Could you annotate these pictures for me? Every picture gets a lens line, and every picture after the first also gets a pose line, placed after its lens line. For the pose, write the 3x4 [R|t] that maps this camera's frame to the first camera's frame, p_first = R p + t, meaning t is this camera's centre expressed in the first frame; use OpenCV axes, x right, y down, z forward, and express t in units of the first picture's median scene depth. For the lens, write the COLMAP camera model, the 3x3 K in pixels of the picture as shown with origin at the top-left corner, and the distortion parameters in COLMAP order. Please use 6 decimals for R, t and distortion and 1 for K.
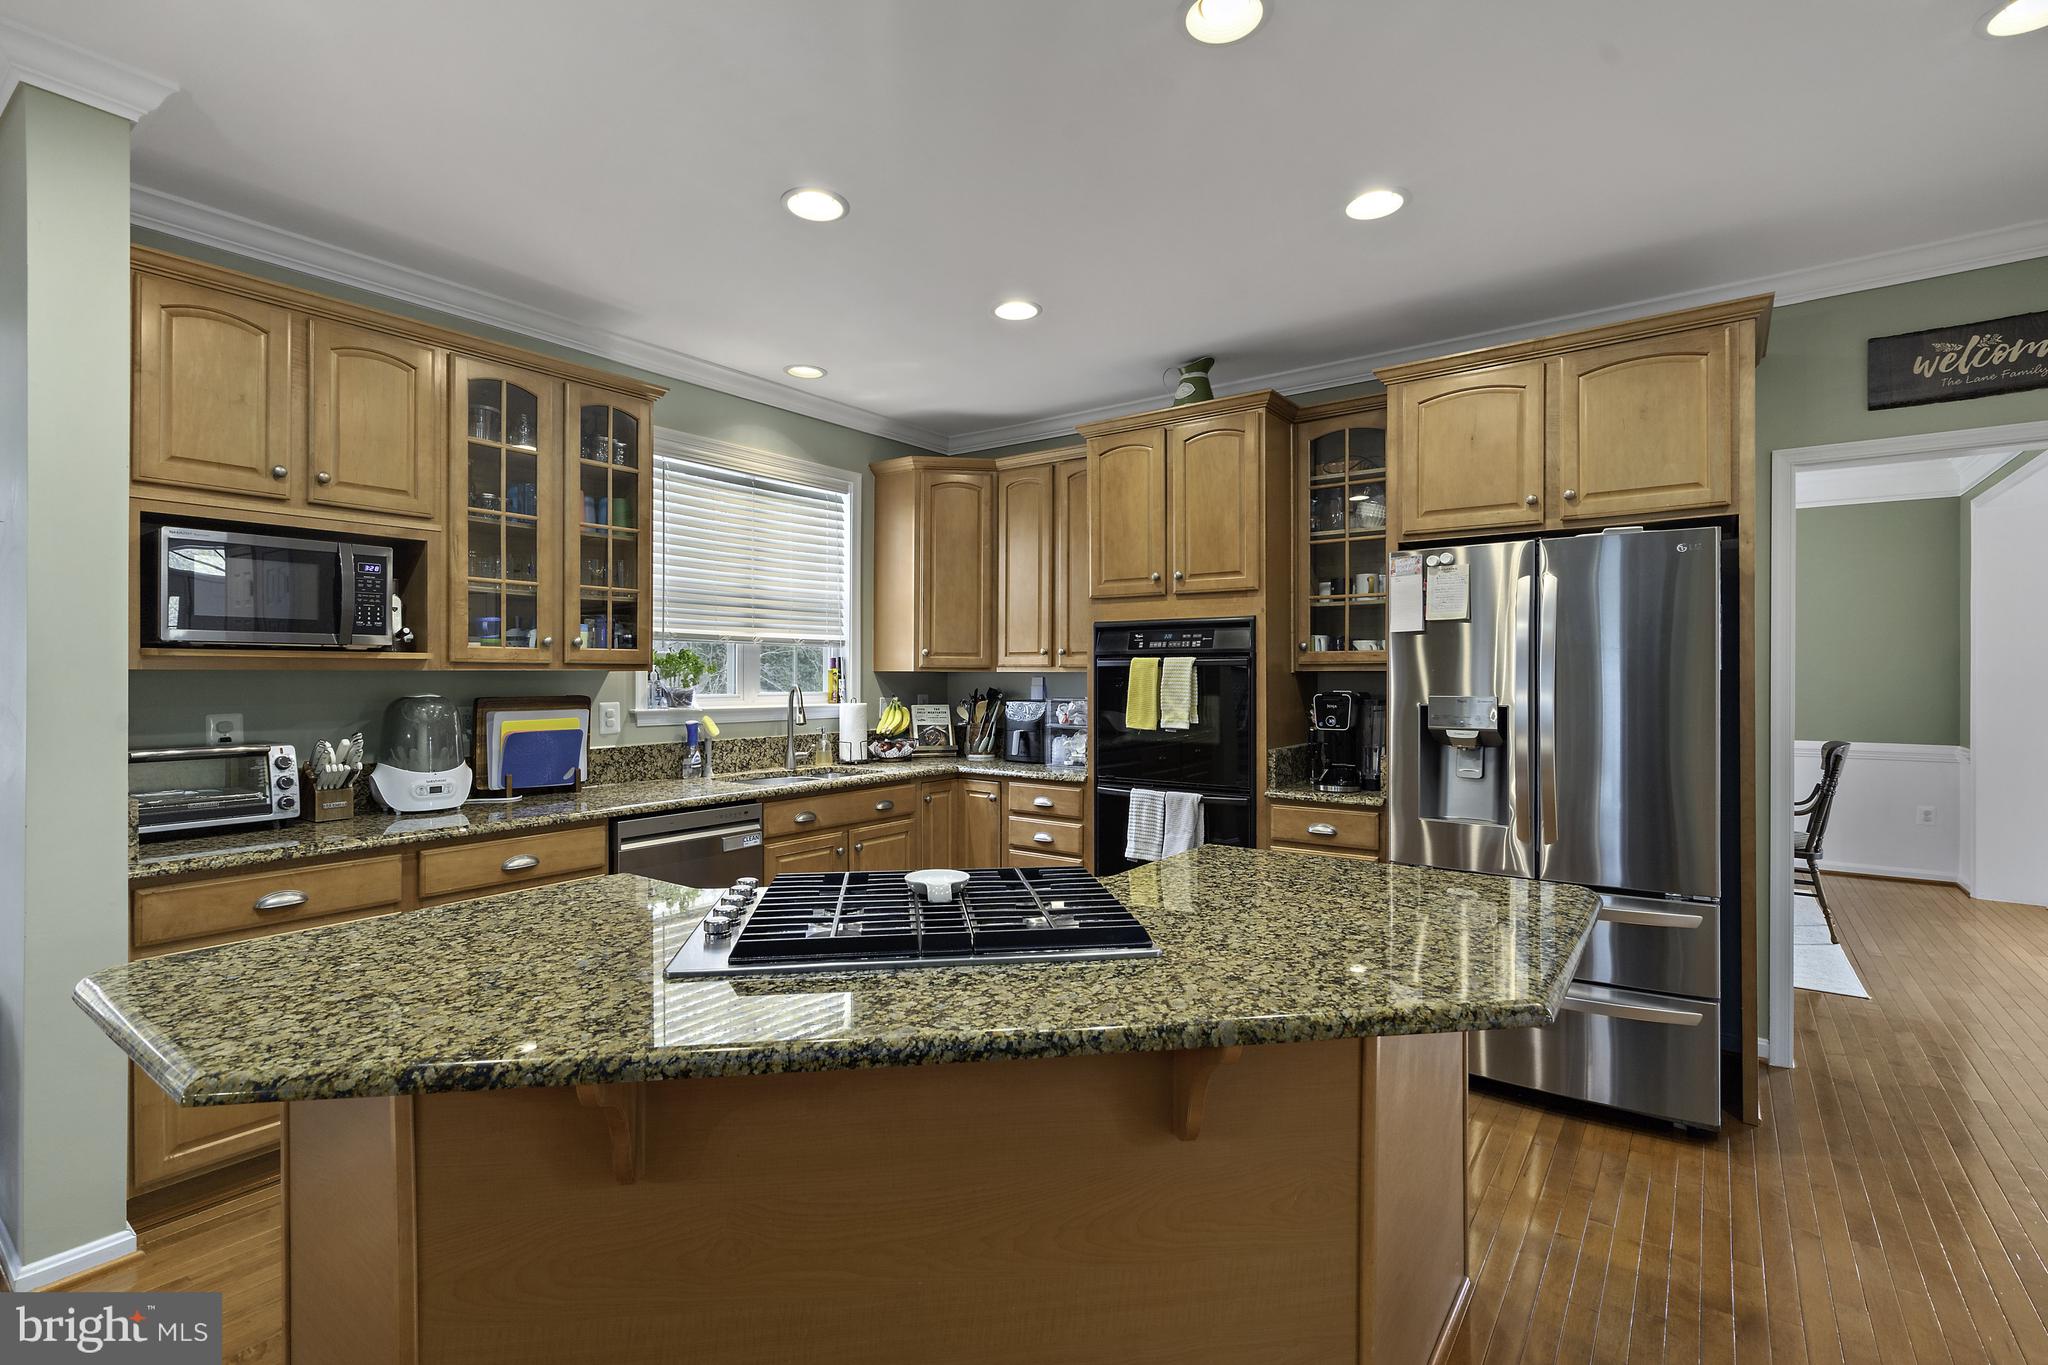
lens RADIAL K [[931.8, 0, 1020.7], [0, 931.8, 673.2], [0, 0, 1]] dist [-0.002453, 0.001153]
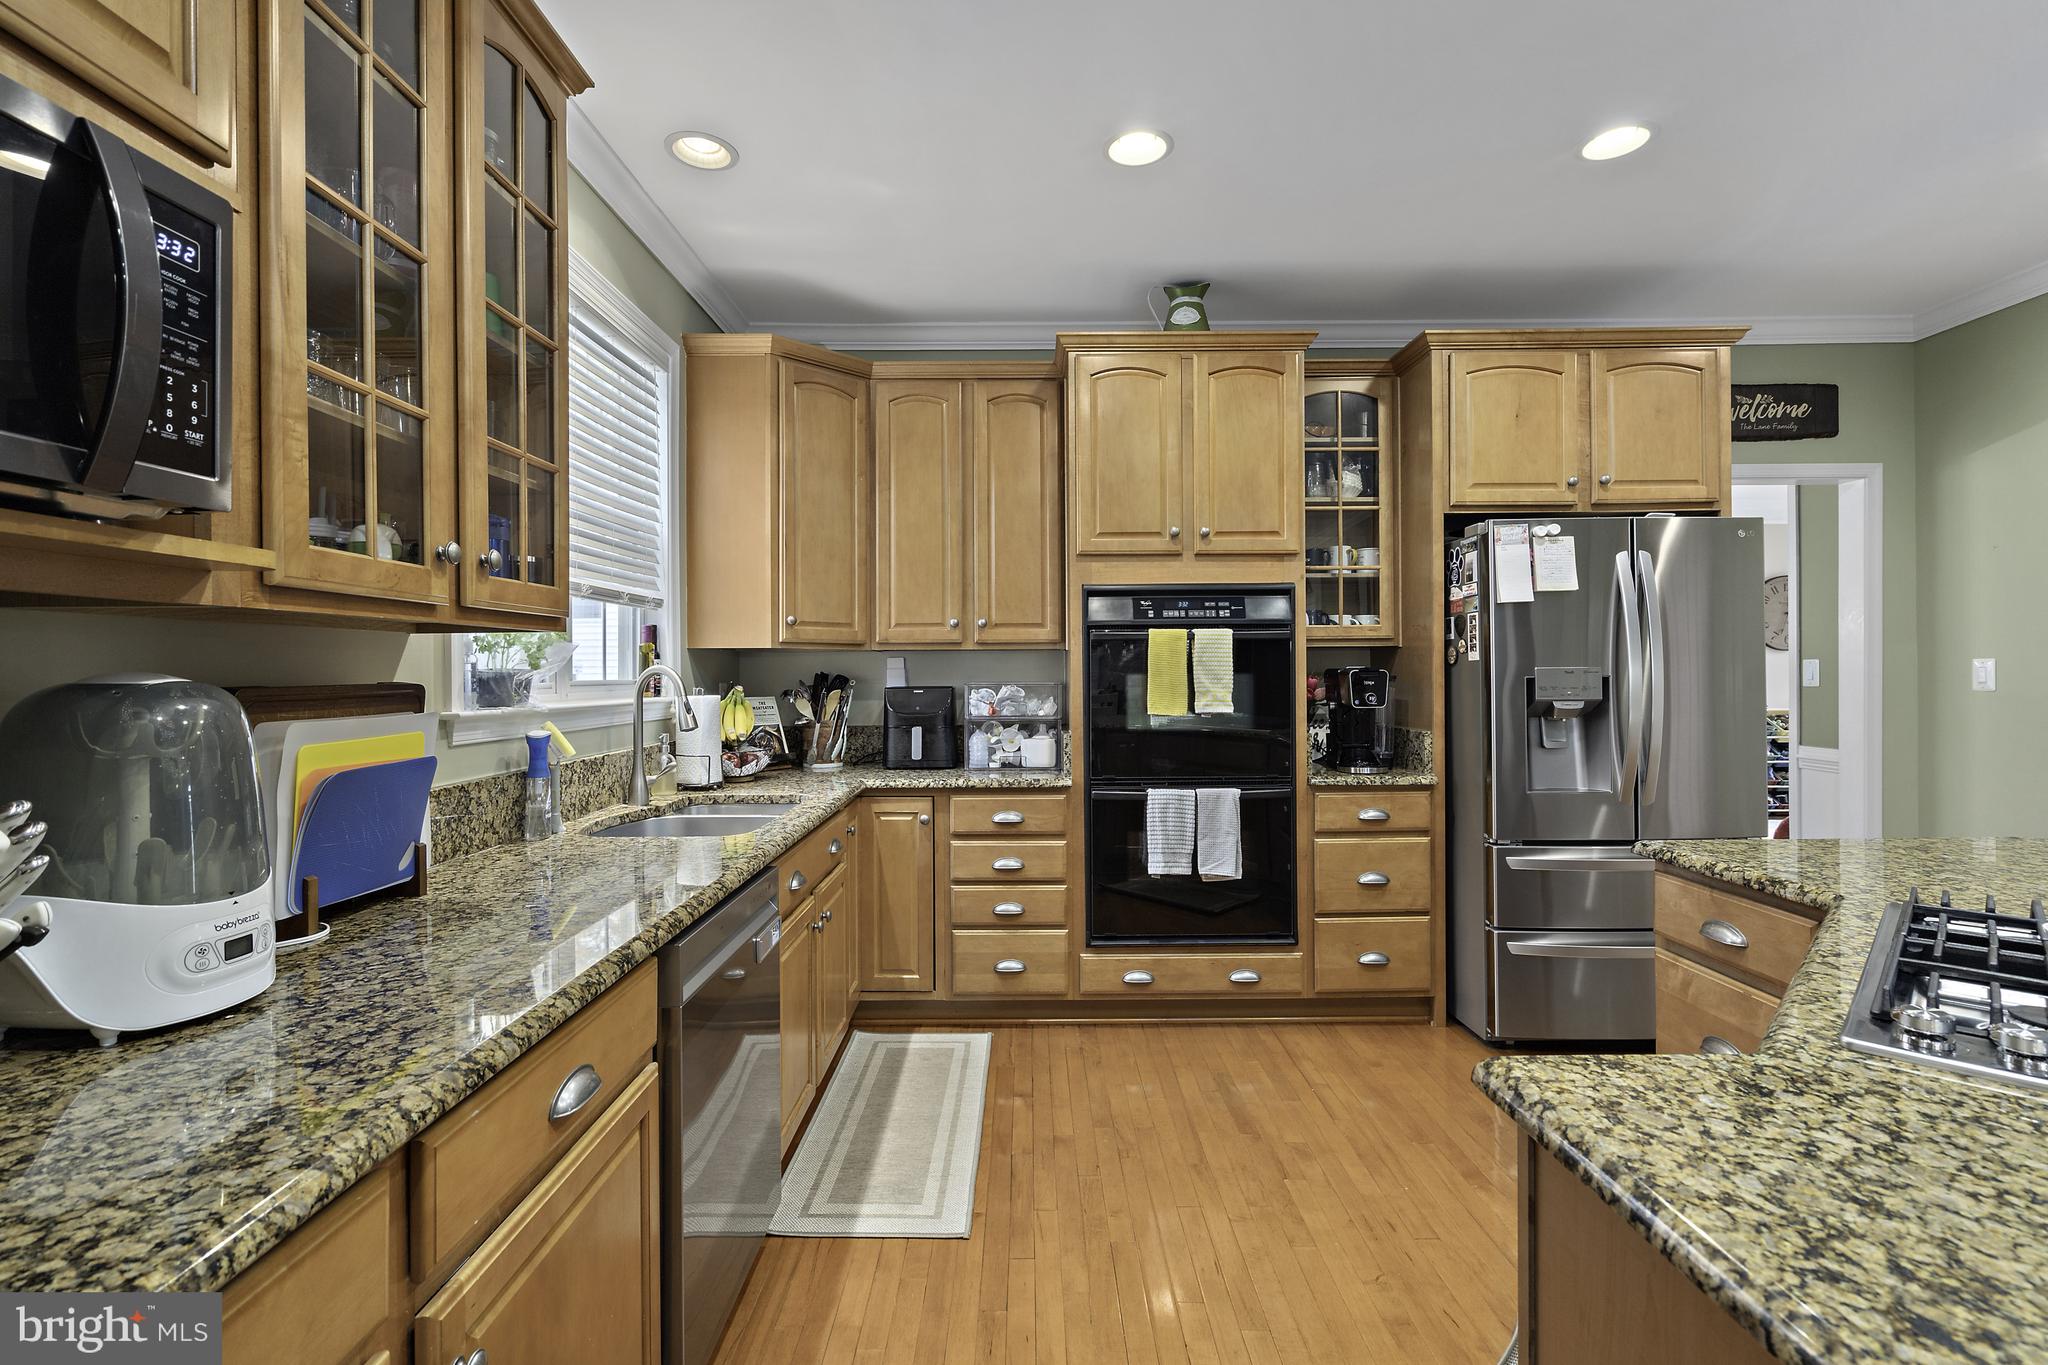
lens RADIAL K [[931.8, 0, 1025.5], [0, 931.8, 672.0], [0, 0, 1]] dist [-0.002453, 0.001153]
pose [[0.803658, -0.007186, 0.595048, -0.474913], [0.005432, 0.999974, 0.004739, 0.017379], [-0.595067, -0.000576, 0.803676, 0.430499]]
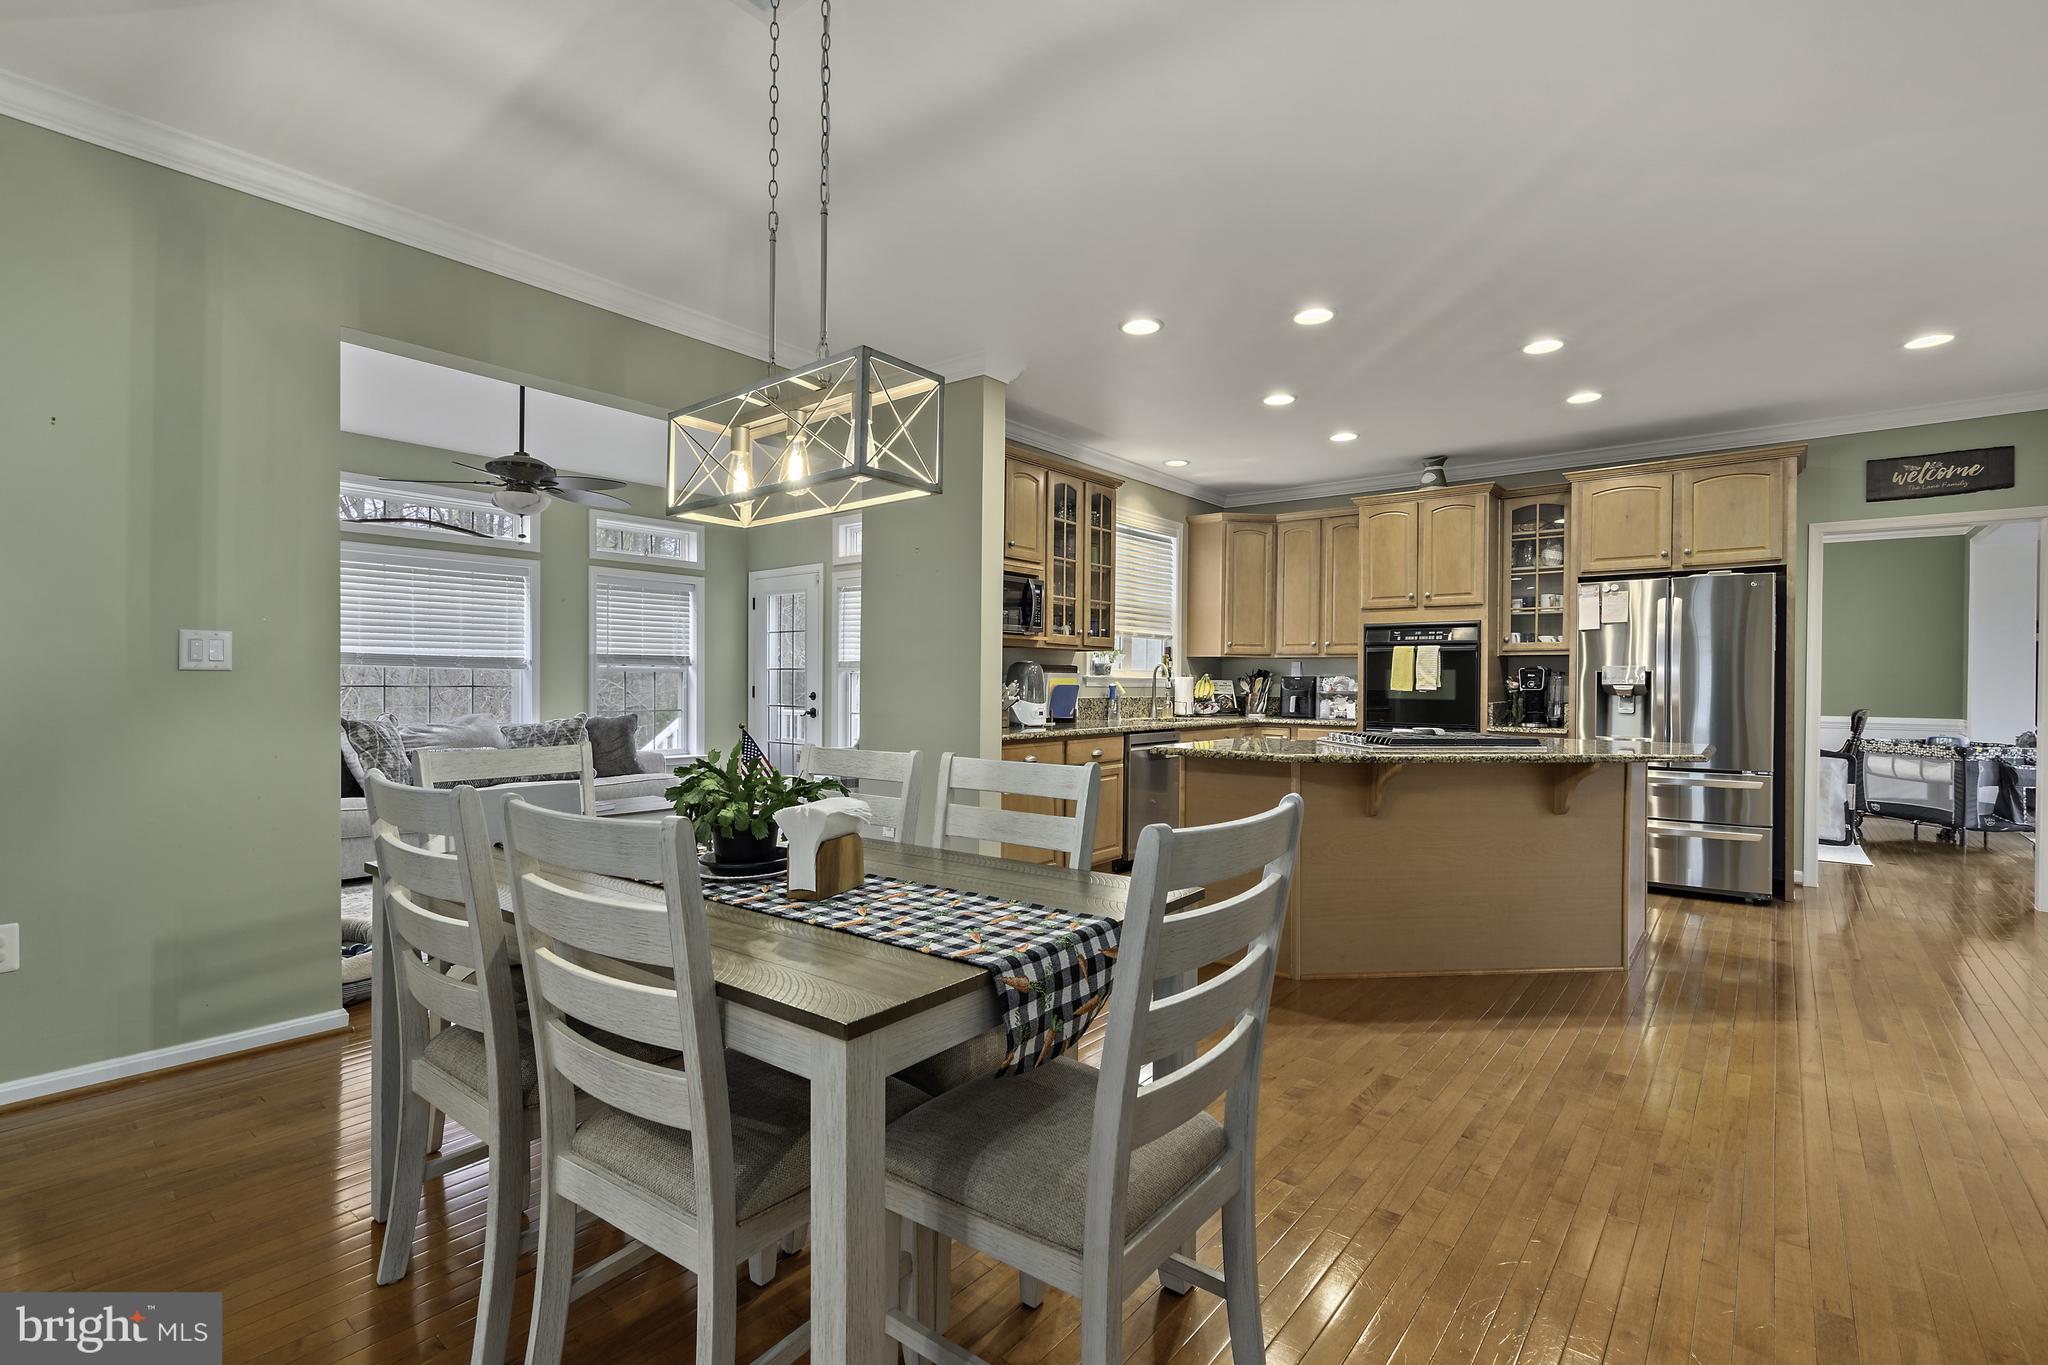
lens RADIAL K [[931.8, 0, 1025.6], [0, 931.8, 682.1], [0, 0, 1]] dist [-0.002453, 0.001153]
pose [[0.999004, 0.008461, -0.043800, -0.460112], [-0.008293, 0.999958, 0.004016, 0.045348], [0.043832, -0.003649, 0.999032, -0.643684]]
